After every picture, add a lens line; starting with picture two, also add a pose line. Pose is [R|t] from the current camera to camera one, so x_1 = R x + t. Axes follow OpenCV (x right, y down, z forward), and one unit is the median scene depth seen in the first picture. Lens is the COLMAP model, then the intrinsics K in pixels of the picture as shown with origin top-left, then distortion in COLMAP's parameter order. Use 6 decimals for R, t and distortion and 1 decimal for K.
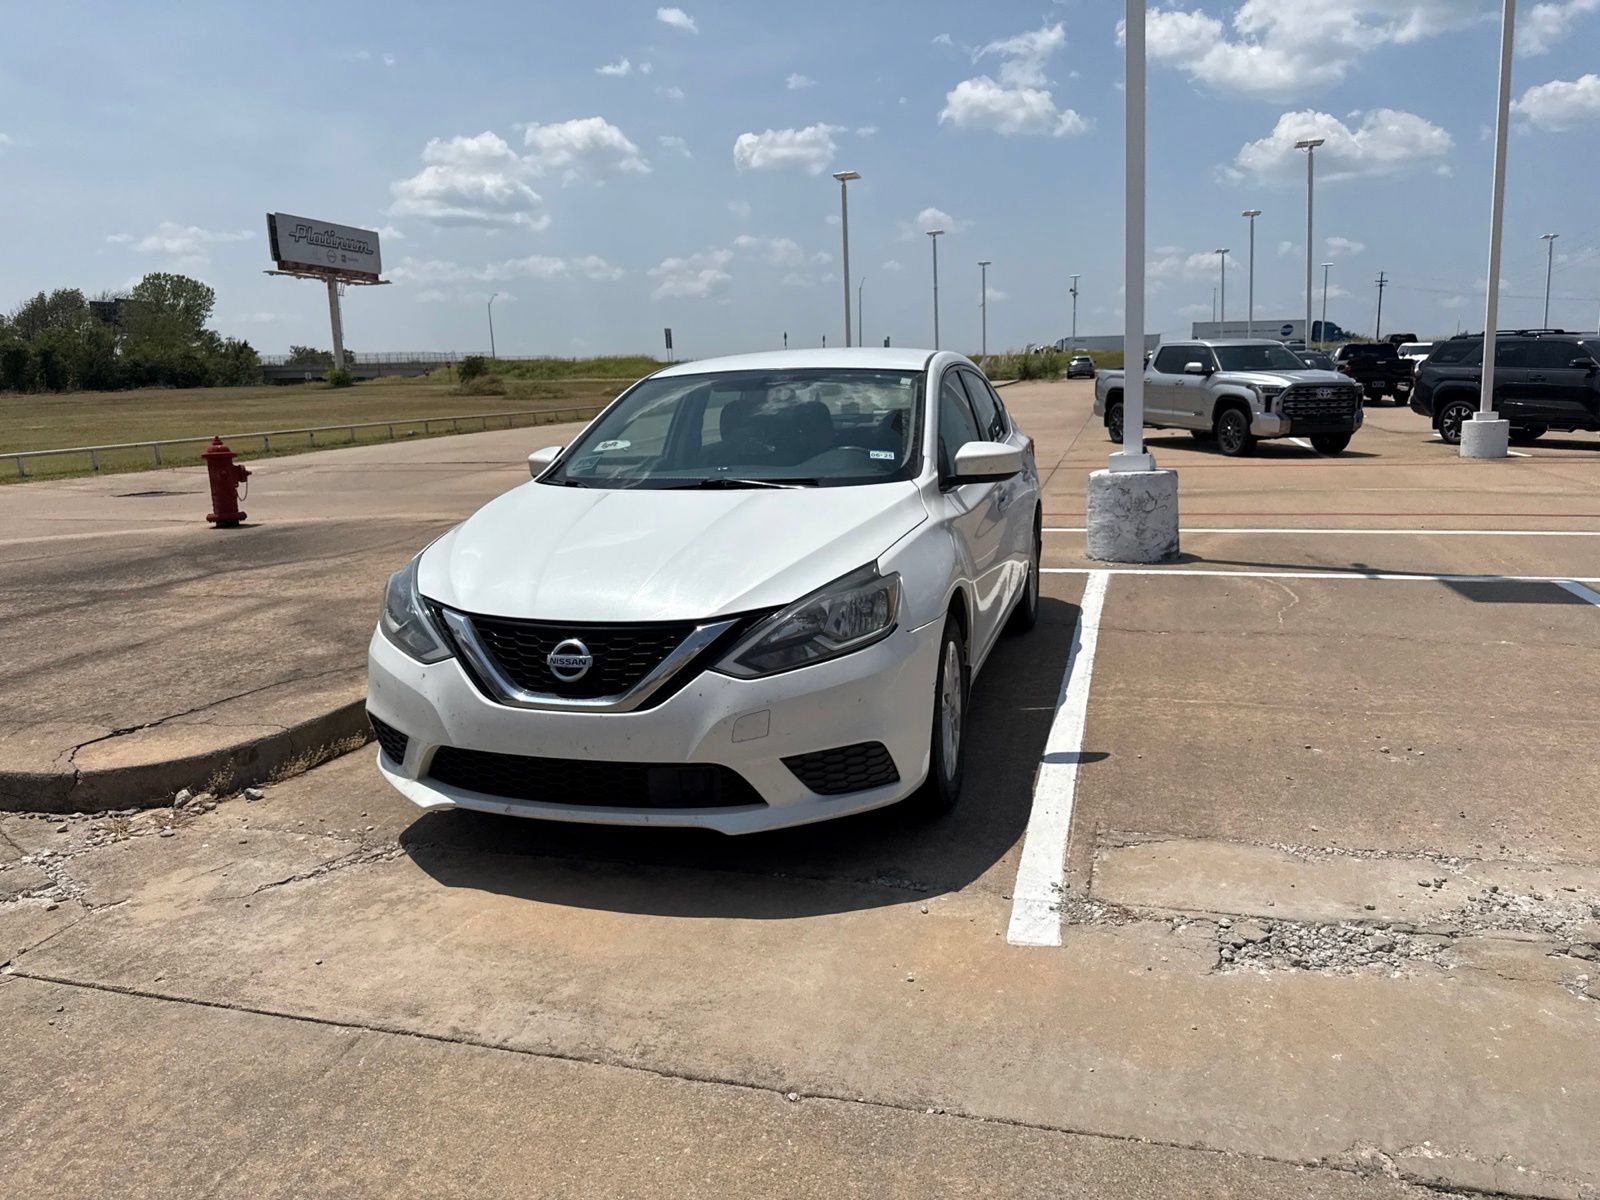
lens RADIAL K [[1133.0, 0, 806.2], [0, 1133.0, 591.4], [0, 0, 1]] dist [0.029230, -0.037351]
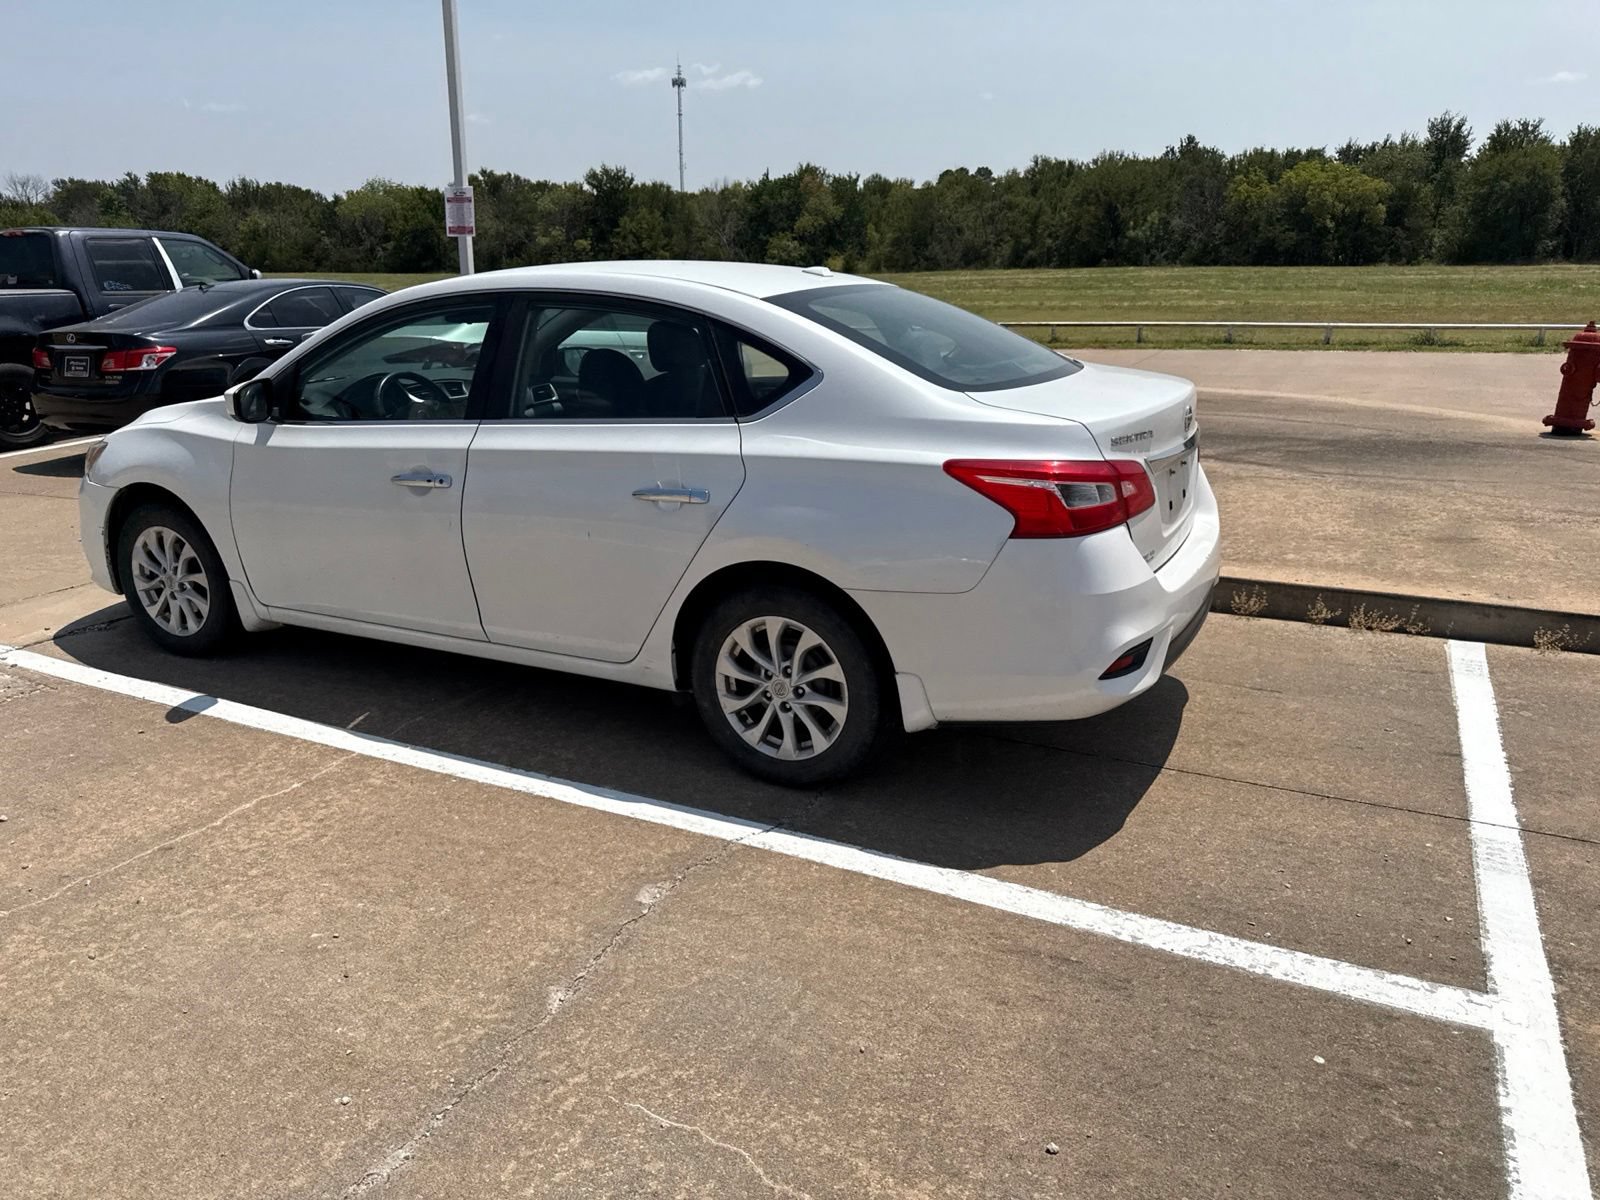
lens RADIAL K [[1122.5, 0, 816.7], [0, 1122.5, 614.3], [0, 0, 1]] dist [0.022753, -0.024353]
pose [[-0.173500, 0.323983, -0.930018, 1.312629], [-0.164216, 0.921602, 0.351686, -0.465013], [0.971046, 0.213741, -0.106695, 2.053198]]
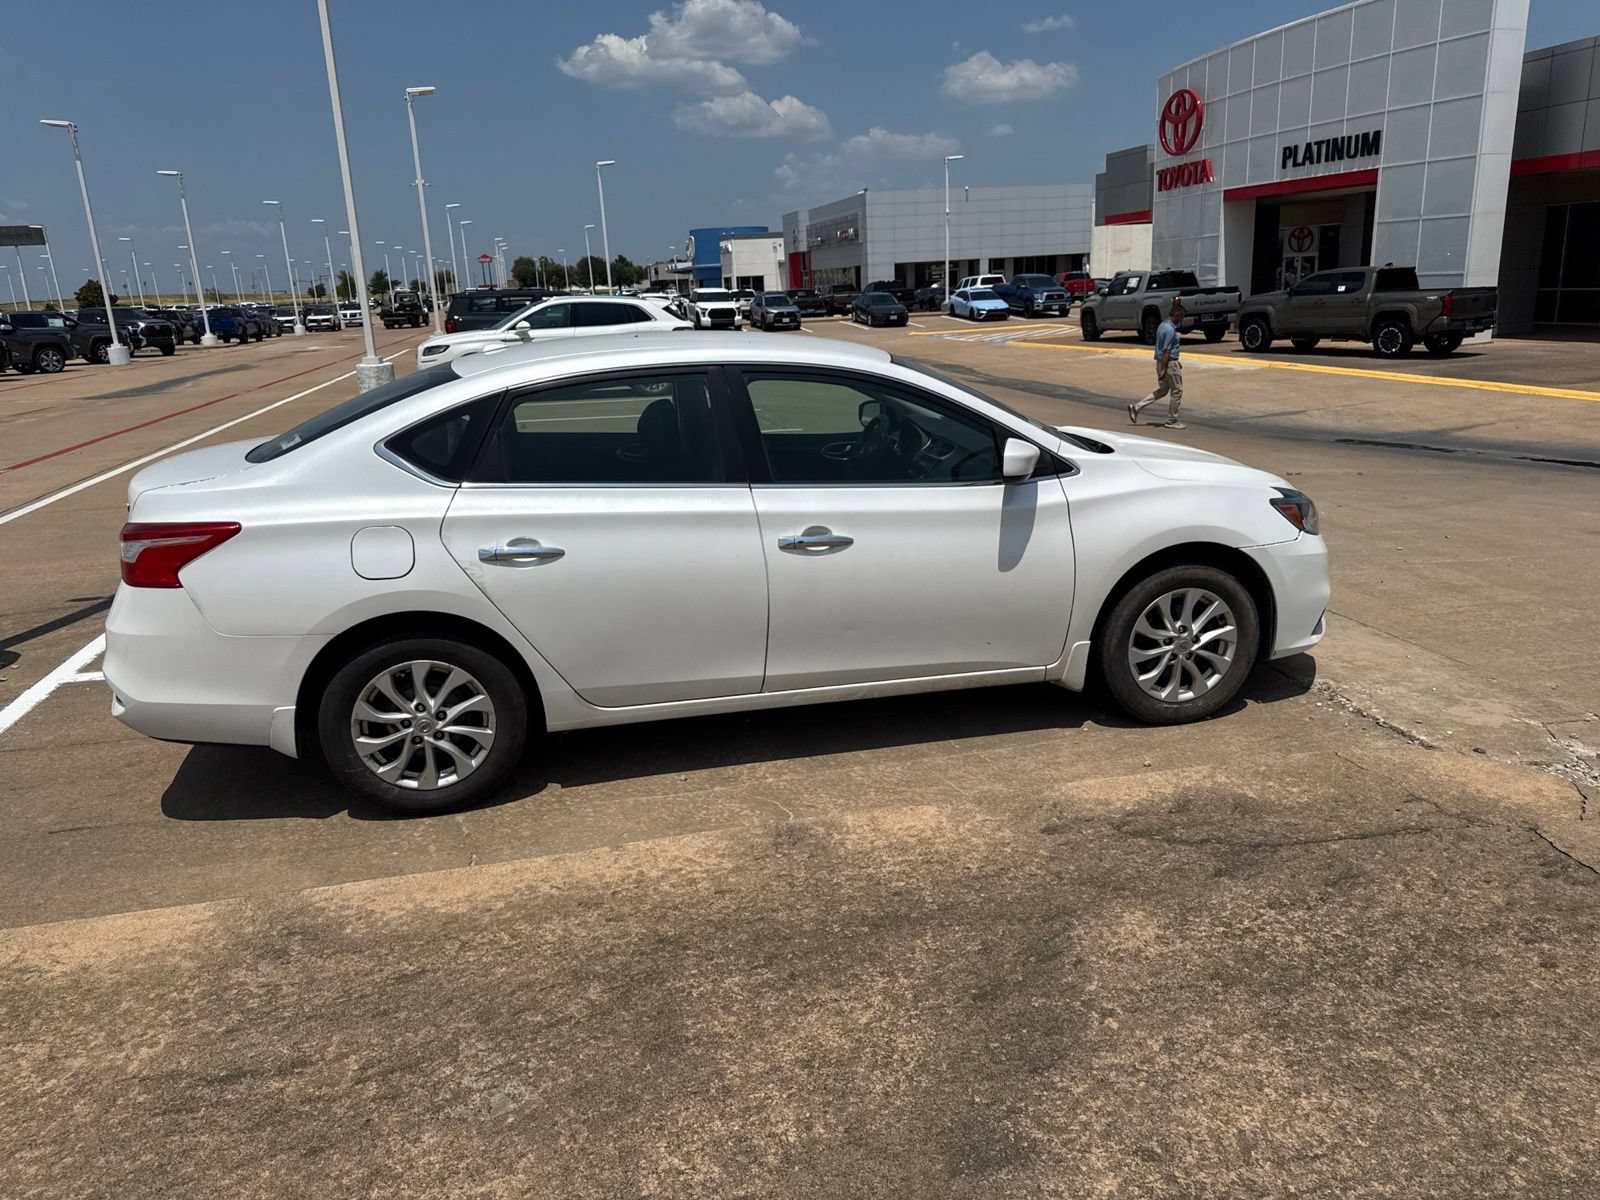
lens RADIAL K [[1145.0, 0, 800.9], [0, 1145.0, 599.6], [0, 0, 1]] dist [0.022876, -0.027344]
pose [[-0.481266, -0.184368, 0.856967, -1.306313], [0.205011, 0.926843, 0.314534, -0.458700], [-0.852264, 0.327062, -0.408261, 2.192039]]
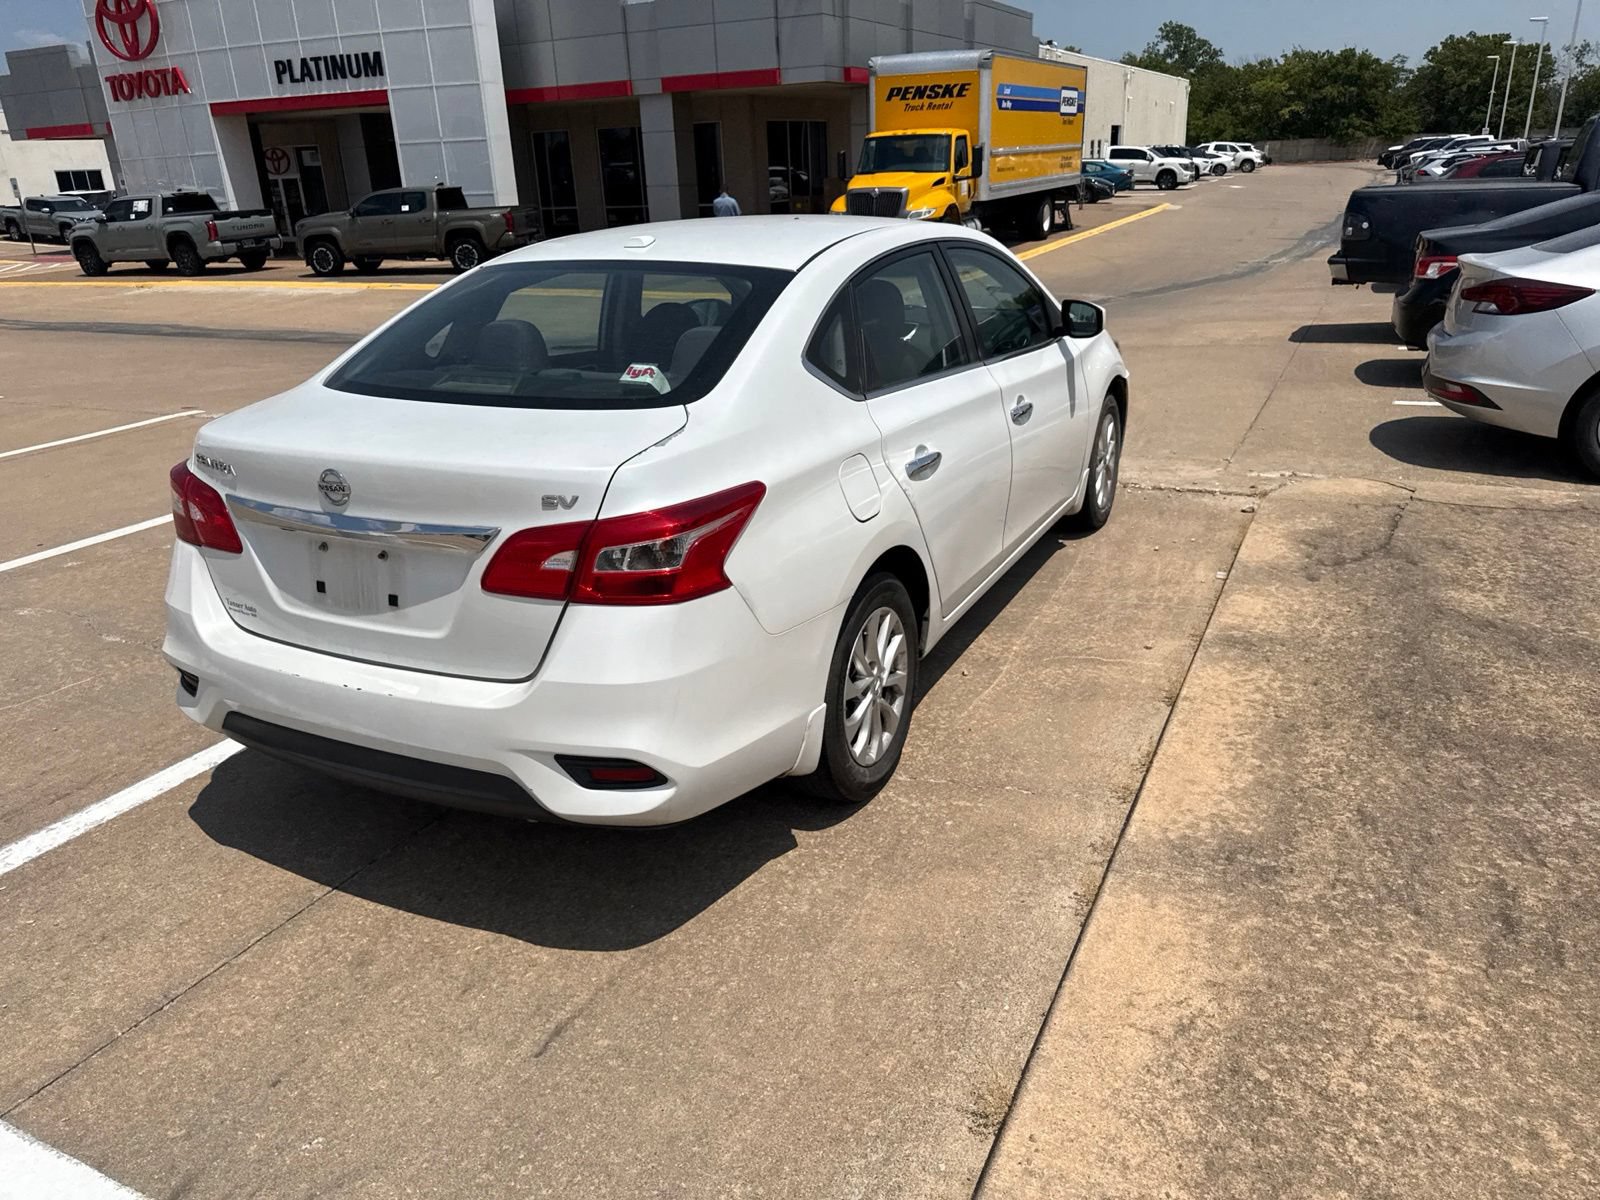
lens RADIAL K [[1153.5, 0, 813.5], [0, 1153.5, 595.5], [0, 0, 1]] dist [0.011278, -0.014559]
pose [[-0.983906, 0.006303, 0.178577, -0.252917], [0.096094, 0.861227, 0.499053, -0.616367], [-0.150649, 0.508181, -0.847972, 2.895120]]
